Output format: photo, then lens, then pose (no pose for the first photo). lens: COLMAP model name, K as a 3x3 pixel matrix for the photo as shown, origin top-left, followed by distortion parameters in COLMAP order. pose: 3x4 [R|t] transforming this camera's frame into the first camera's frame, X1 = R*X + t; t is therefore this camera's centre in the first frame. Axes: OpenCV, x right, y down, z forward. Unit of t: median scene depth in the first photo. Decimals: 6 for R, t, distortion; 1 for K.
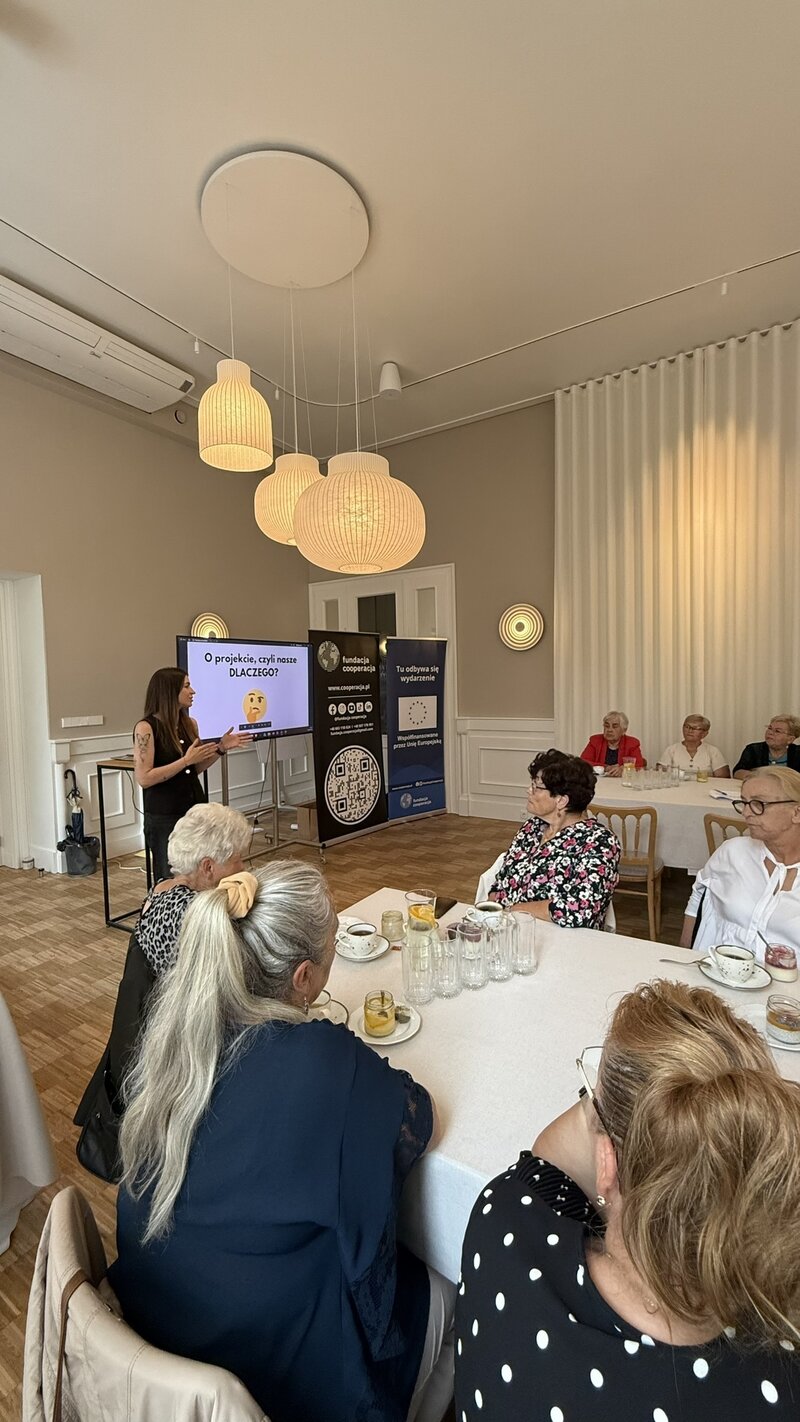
lens RADIAL K [[568.6, 0, 406.5], [0, 568.6, 707.4], [0, 0, 1]] dist [-0.006581, 0.003747]
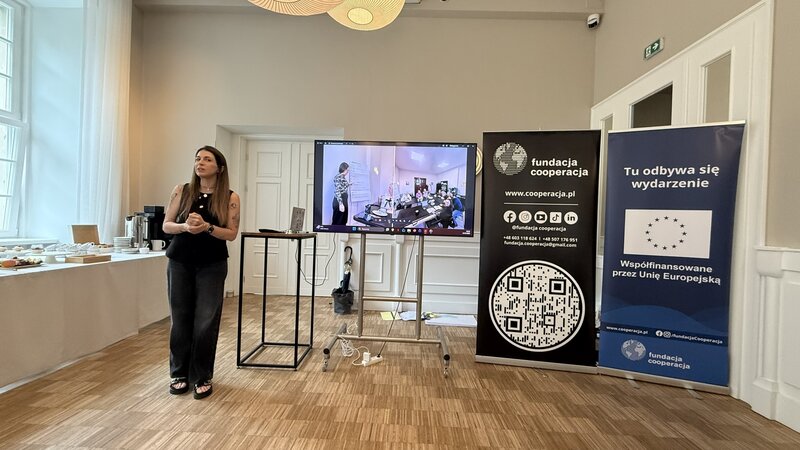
lens RADIAL K [[319.9, 0, 398.9], [0, 319.9, 226.1], [0, 0, 1]] dist [-0.006581, 0.003747]
pose [[0.495049, 0.044006, -0.867750, 0.215871], [-0.087148, 0.996195, 0.000803, 0.032350], [0.864483, 0.075225, 0.497001, 0.556398]]
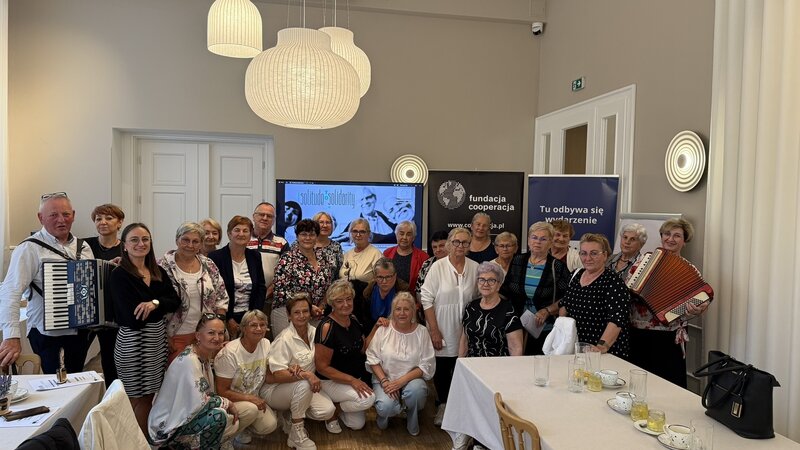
lens RADIAL K [[559.0, 0, 399.6], [0, 559.0, 228.8], [0, 0, 1]] dist [0.070662, -0.089196]
pose [[0.666129, 0.069934, -0.742550, 0.538469], [-0.072415, 0.996955, 0.028932, -0.046847], [0.742312, 0.034499, 0.669165, 0.221667]]
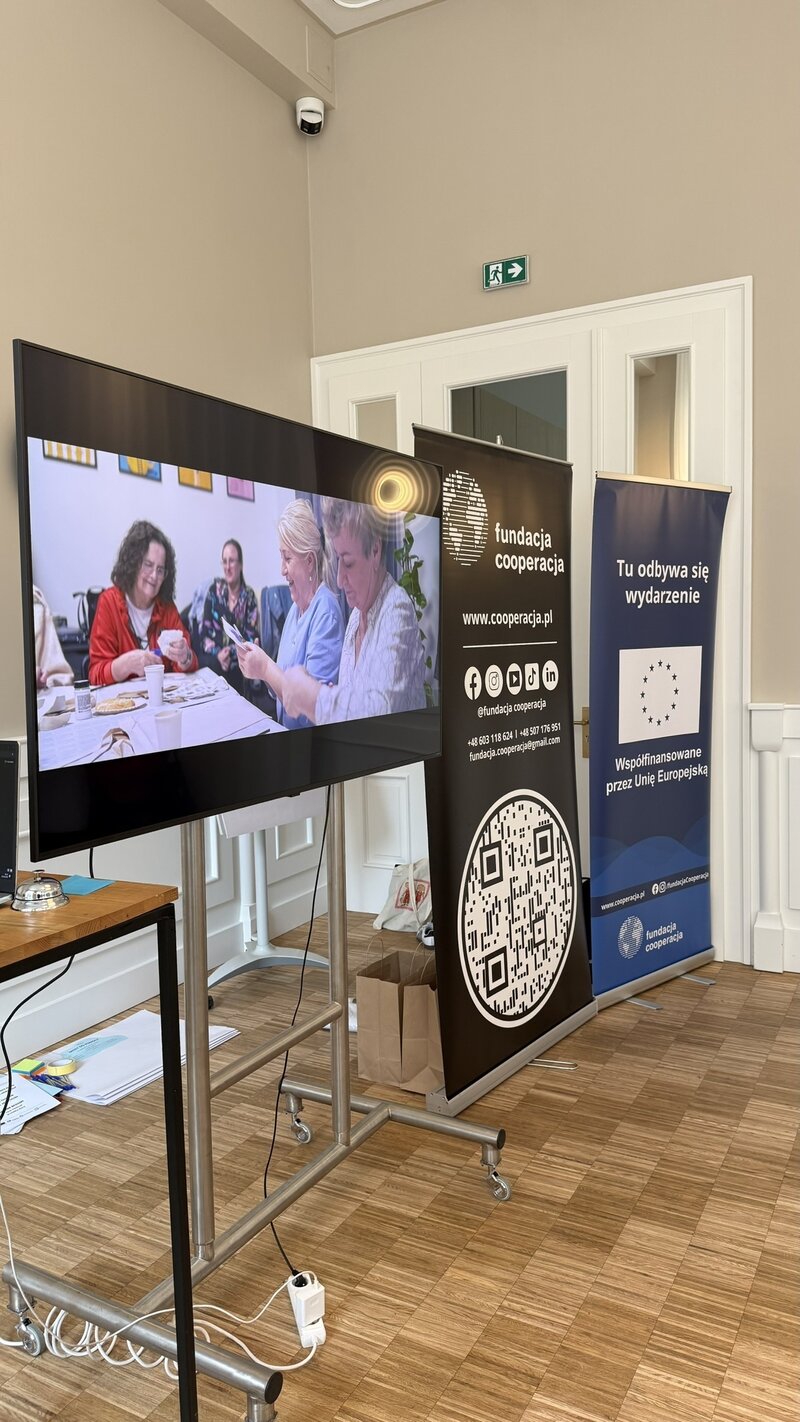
lens RADIAL K [[993.6, 0, 395.5], [0, 993.6, 715.5], [0, 0, 1]] dist [0.070662, -0.089196]
pose [[0.999378, -0.004938, 0.034908, -0.183476], [0.003858, 0.999514, 0.030935, 0.004213], [-0.035044, -0.030782, 0.998912, 0.404519]]
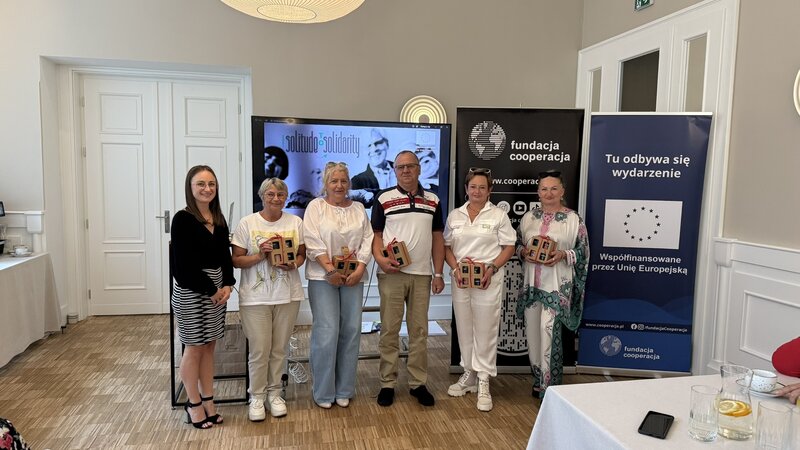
lens RADIAL K [[559.0, 0, 401.2], [0, 559.0, 225.2], [0, 0, 1]] dist [0.070662, -0.089196]
pose [[0.682162, 0.103563, -0.723830, 0.338761], [-0.070781, 0.994623, 0.075600, -0.021236], [0.727767, -0.000338, 0.685825, 0.351012]]
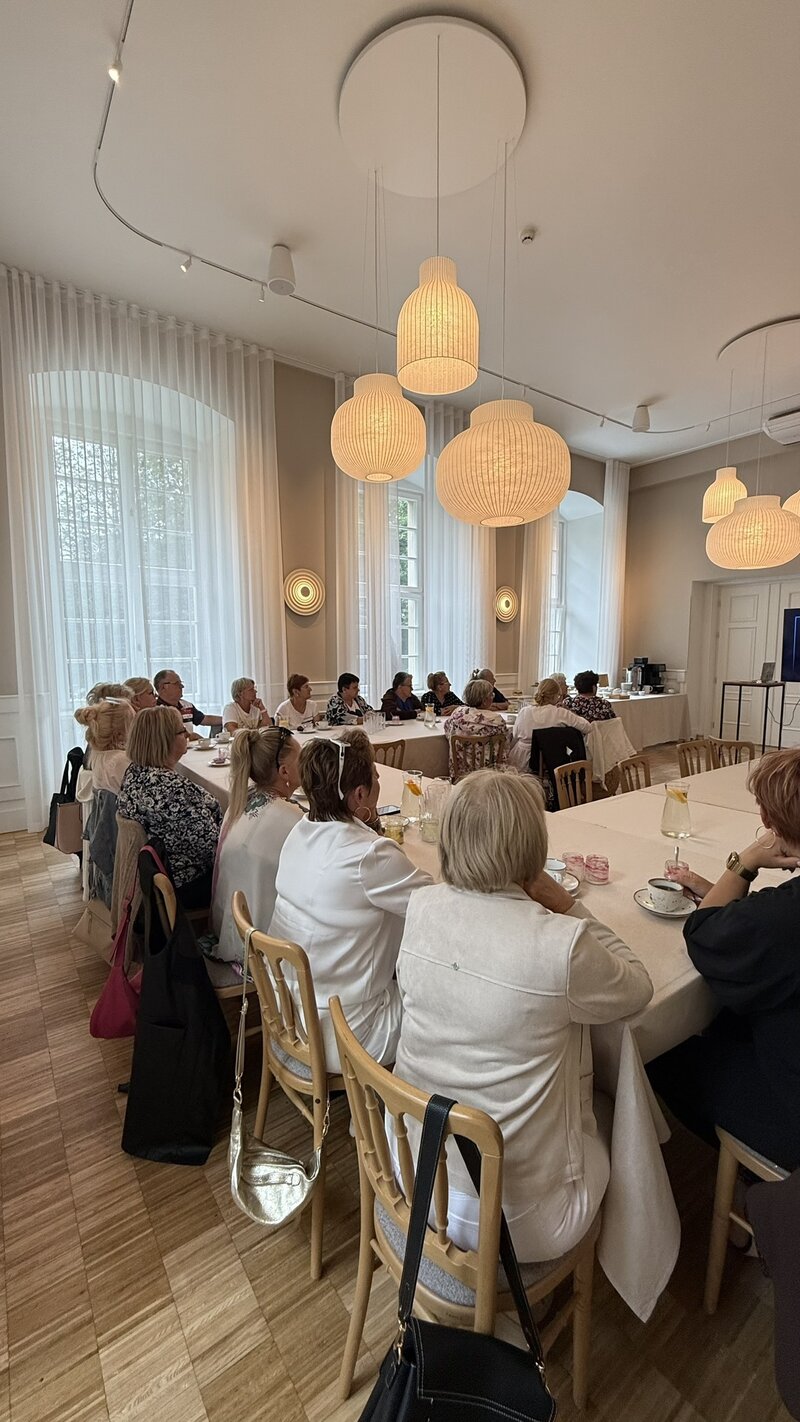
lens RADIAL K [[568.6, 0, 394.9], [0, 568.6, 705.5], [0, 0, 1]] dist [-0.006581, 0.003747]
pose [[-0.394548, 0.114955, -0.911656, 1.038039], [-0.036192, 0.989430, 0.140425, -0.029319], [0.918162, 0.088400, -0.386217, 0.427271]]
